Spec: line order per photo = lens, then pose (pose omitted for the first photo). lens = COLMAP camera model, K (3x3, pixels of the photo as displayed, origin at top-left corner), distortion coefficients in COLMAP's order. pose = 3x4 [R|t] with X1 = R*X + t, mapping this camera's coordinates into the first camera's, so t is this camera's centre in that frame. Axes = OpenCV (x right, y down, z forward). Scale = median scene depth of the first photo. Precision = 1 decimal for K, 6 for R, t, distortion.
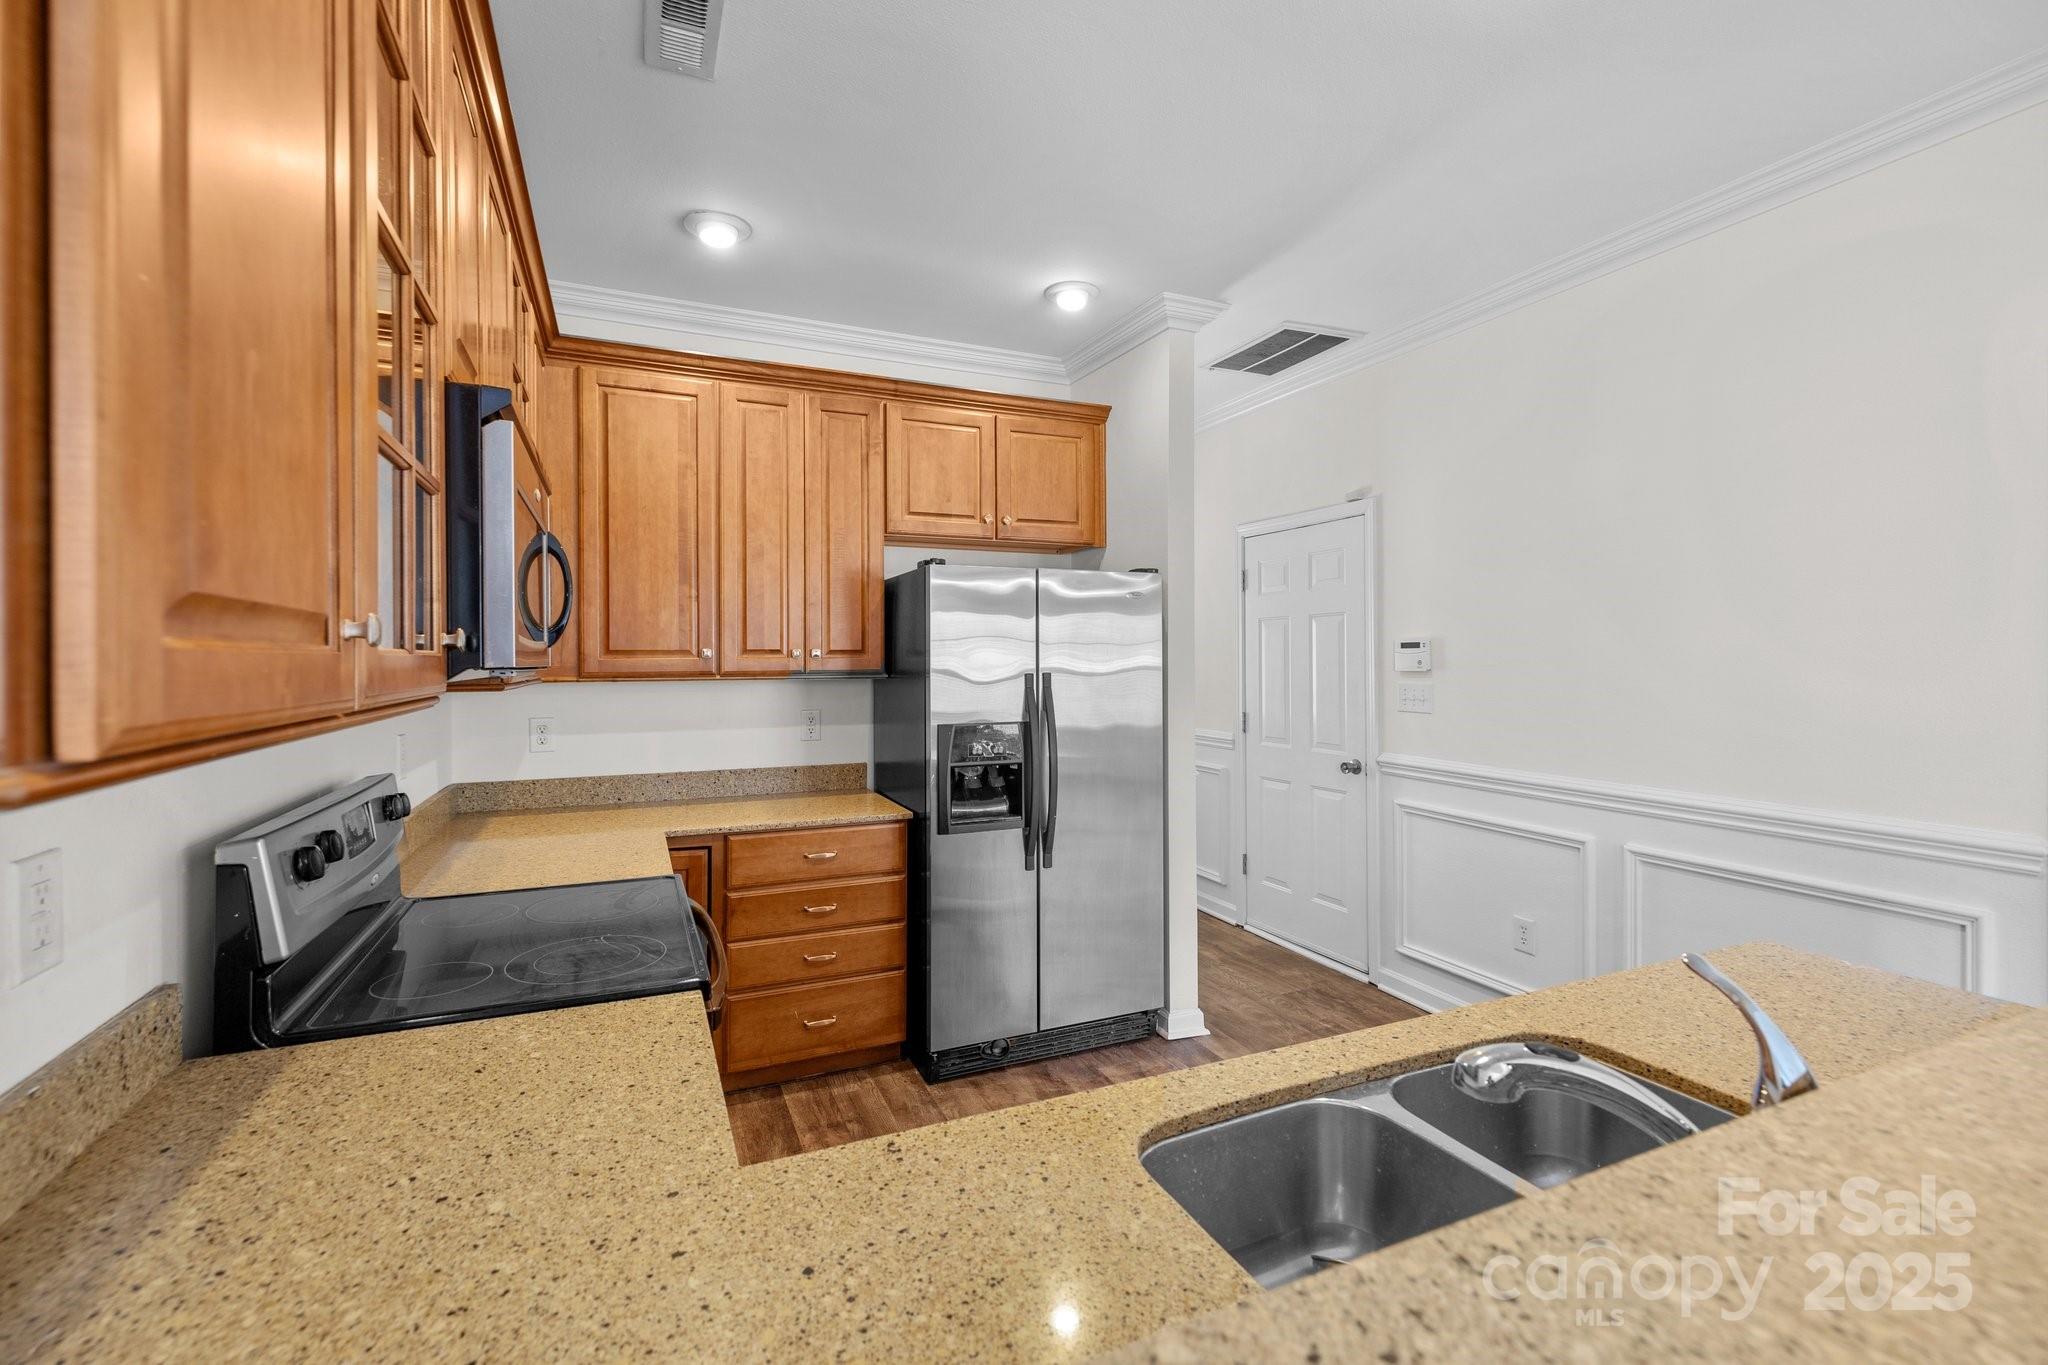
lens RADIAL K [[868.1, 0, 976.6], [0, 868.1, 656.2], [0, 0, 1]] dist [0.000841, -0.001811]
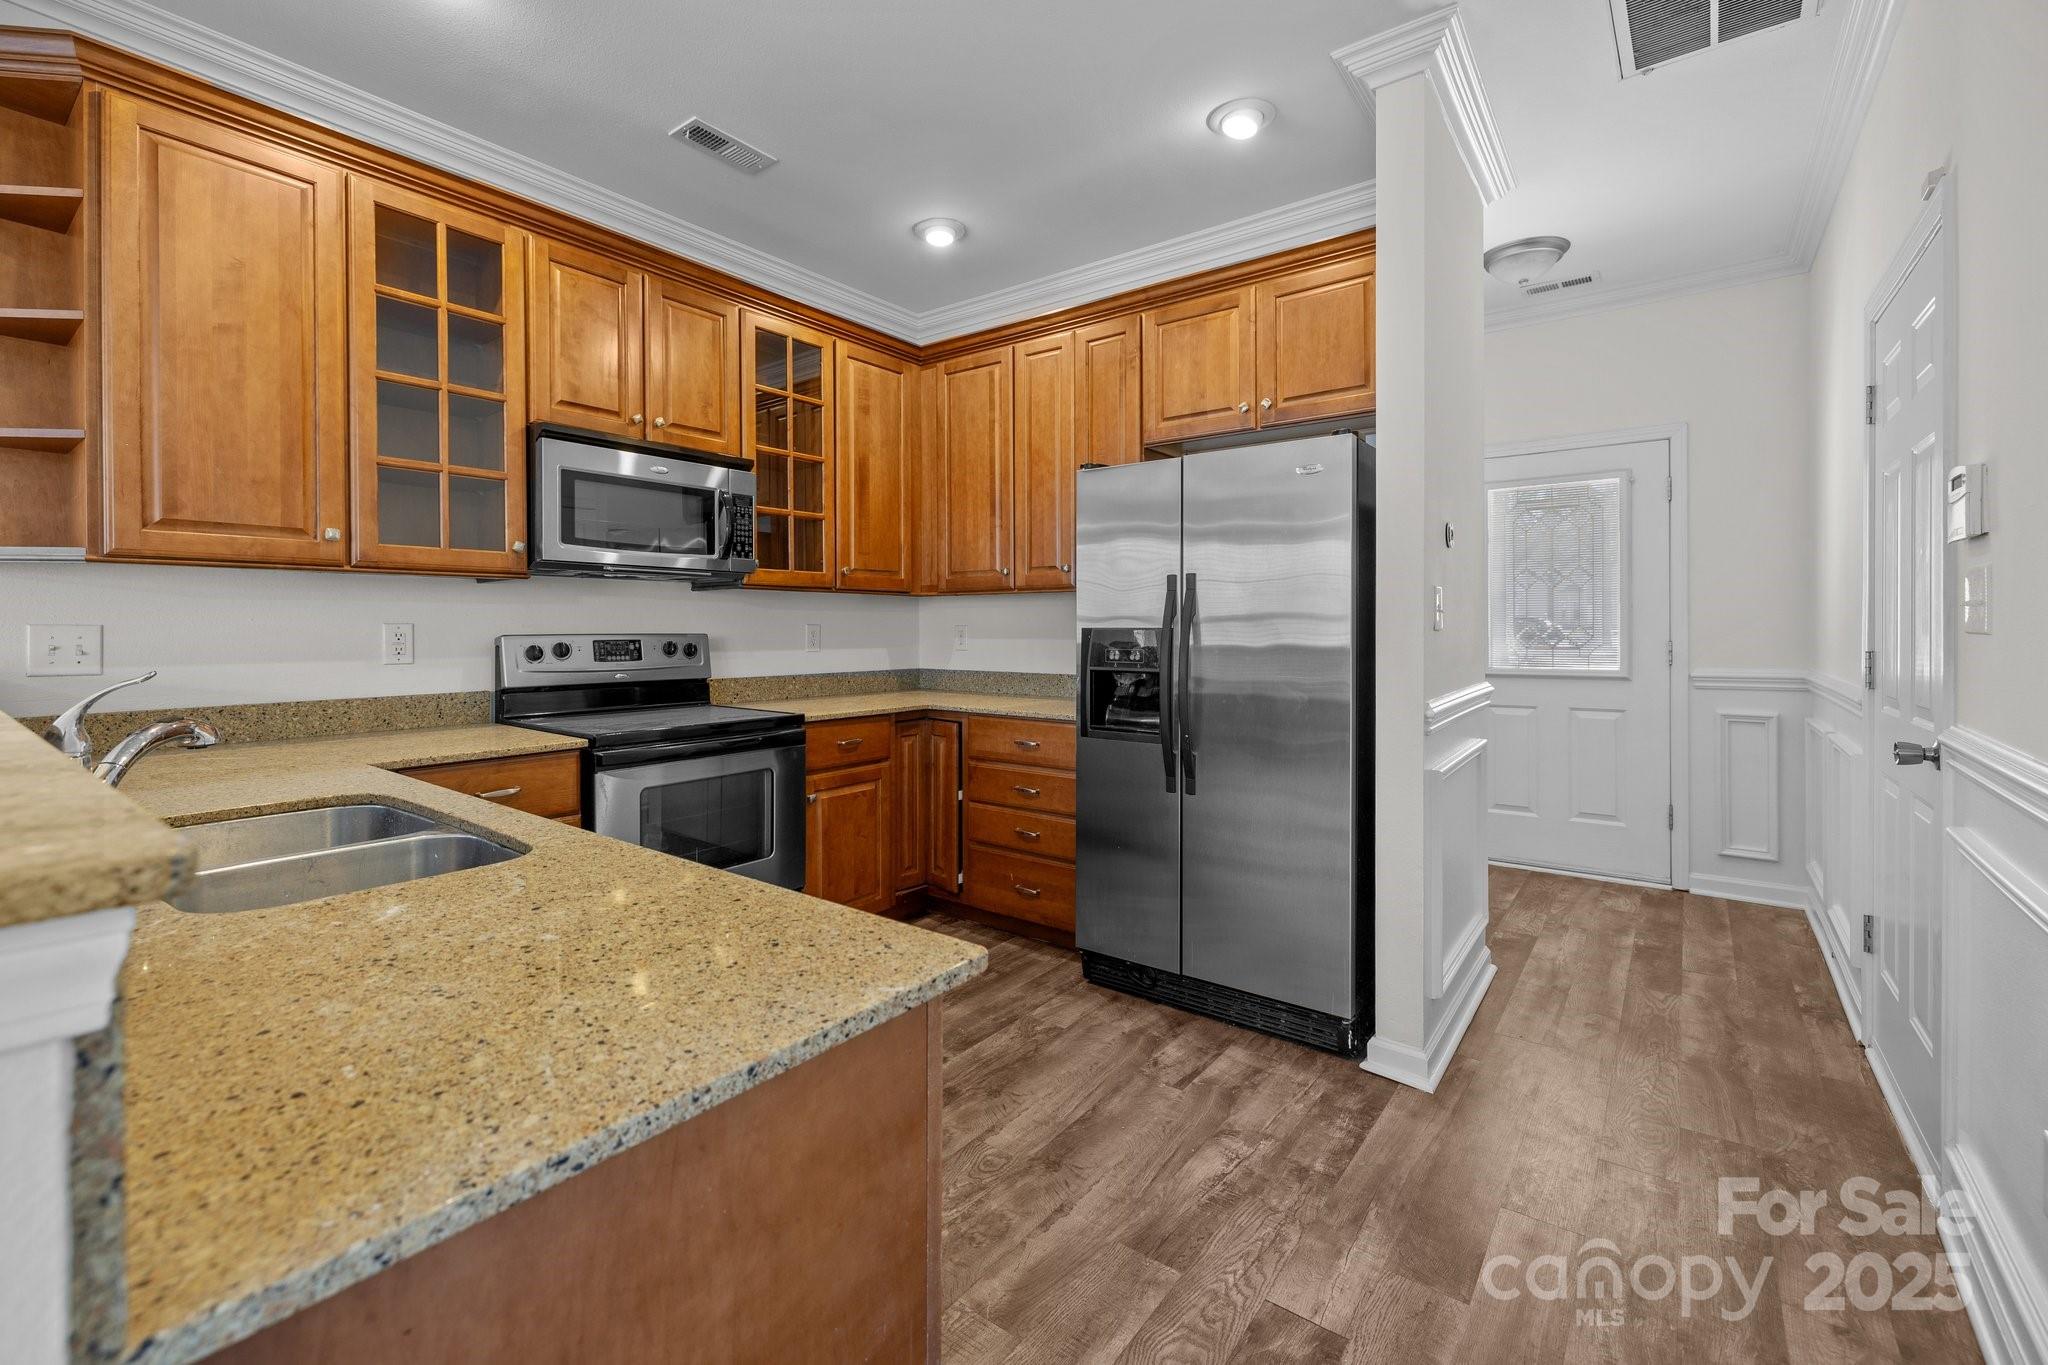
lens RADIAL K [[868.1, 0, 1016.0], [0, 868.1, 633.6], [0, 0, 1]] dist [0.000841, -0.001811]
pose [[0.491671, 0.009709, -0.870727, 0.710146], [0.000293, 0.999936, 0.011315, 0.065578], [0.870781, -0.005819, 0.491637, 0.384924]]
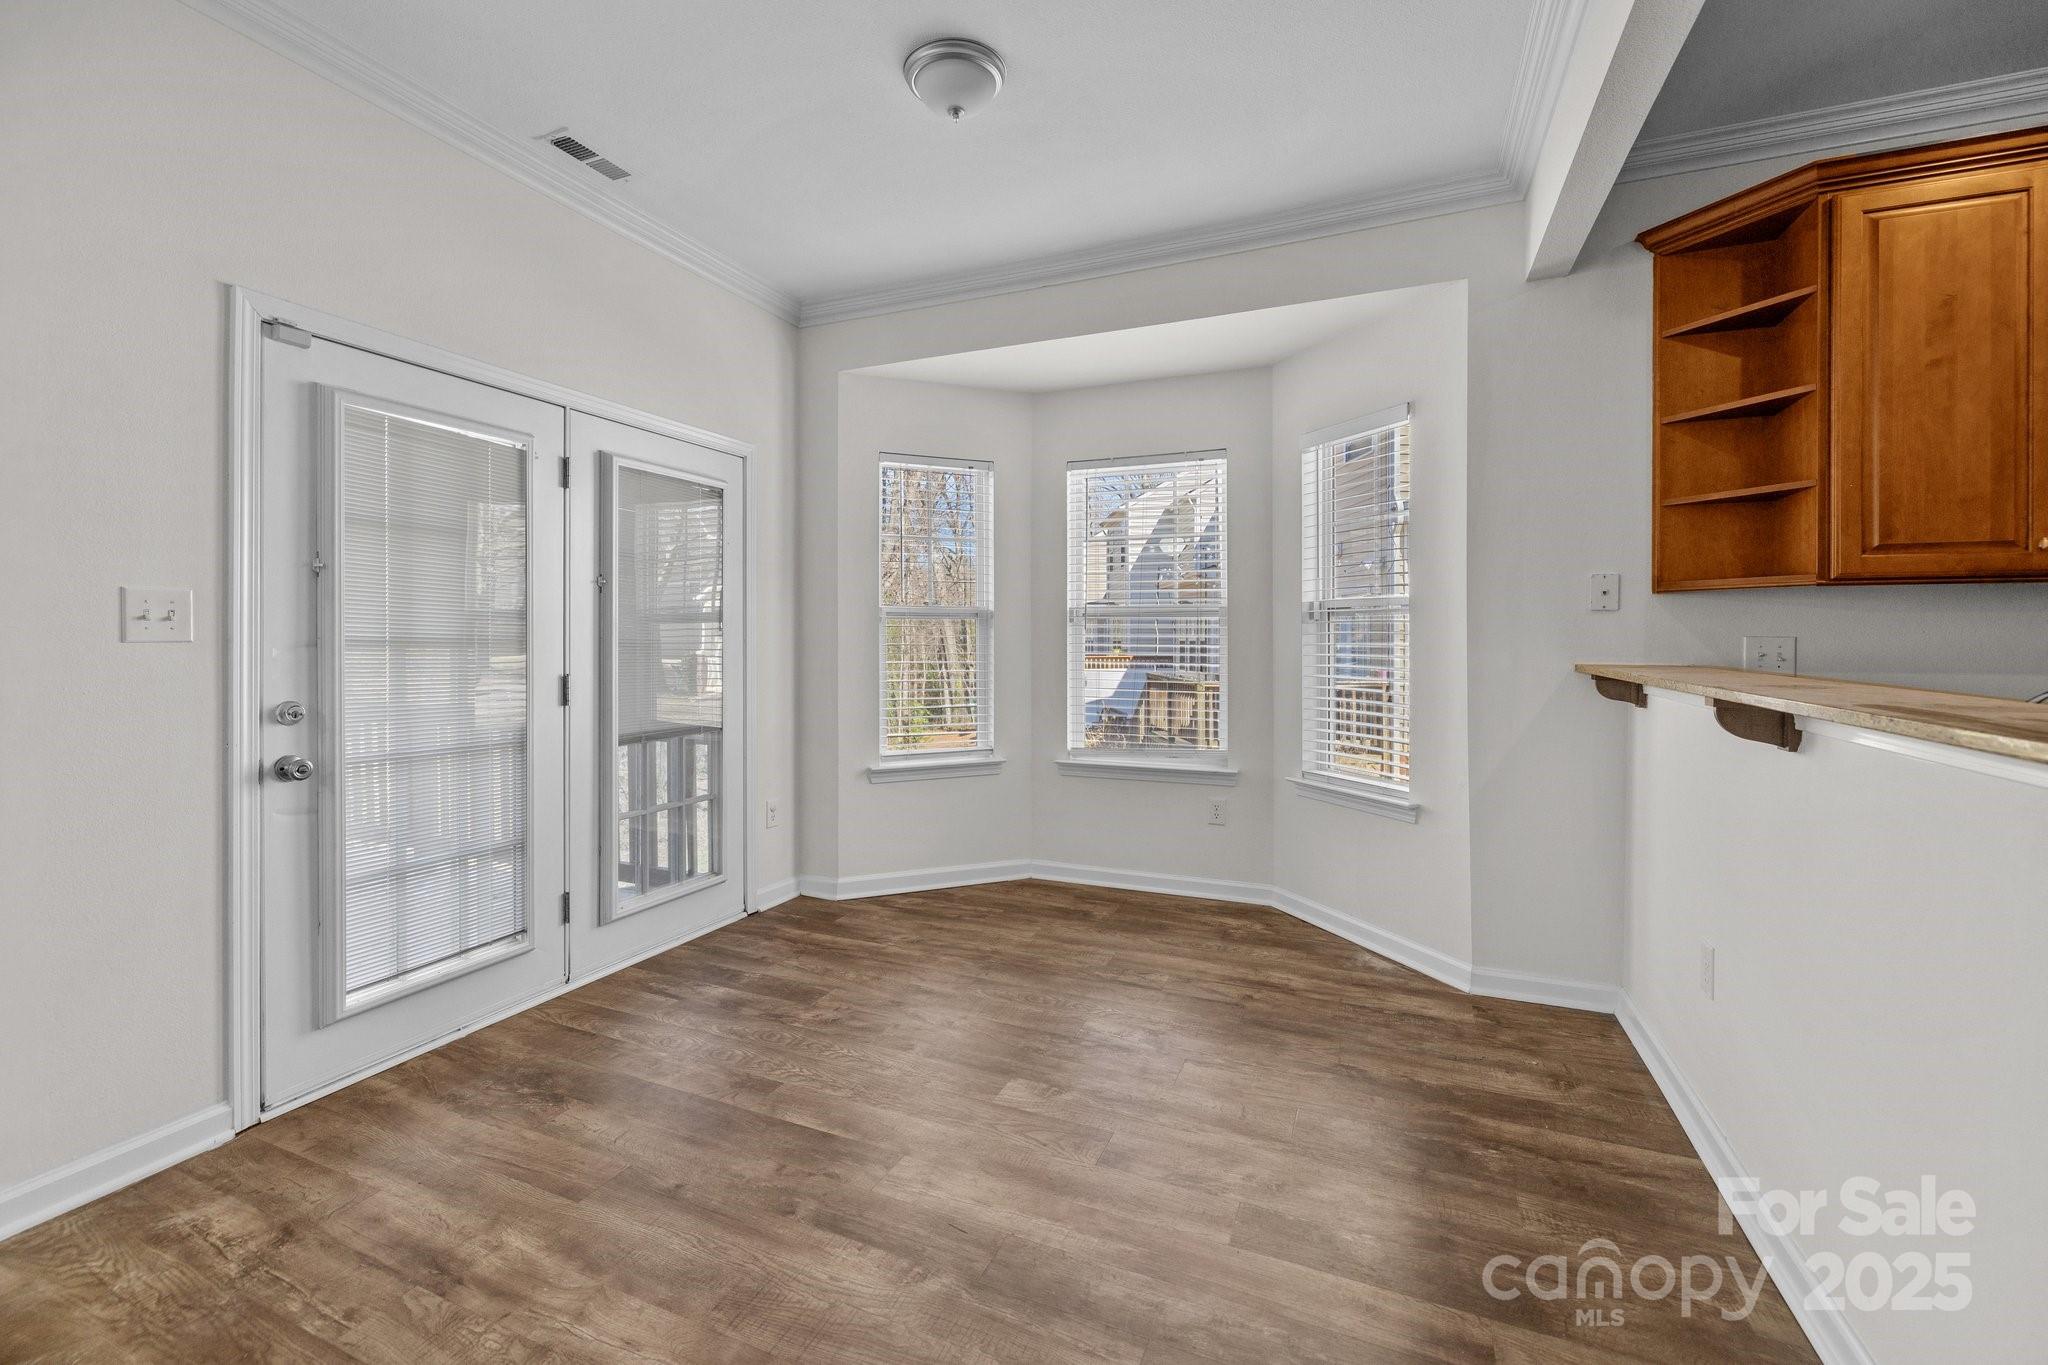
lens RADIAL K [[868.1, 0, 1021.0], [0, 868.1, 640.3], [0, 0, 1]] dist [0.000841, -0.001811]
pose [[-0.726551, 0.006457, -0.687083, 0.876593], [0.001924, 0.999971, 0.007363, 0.062534], [0.687110, 0.004027, -0.726542, 0.189855]]
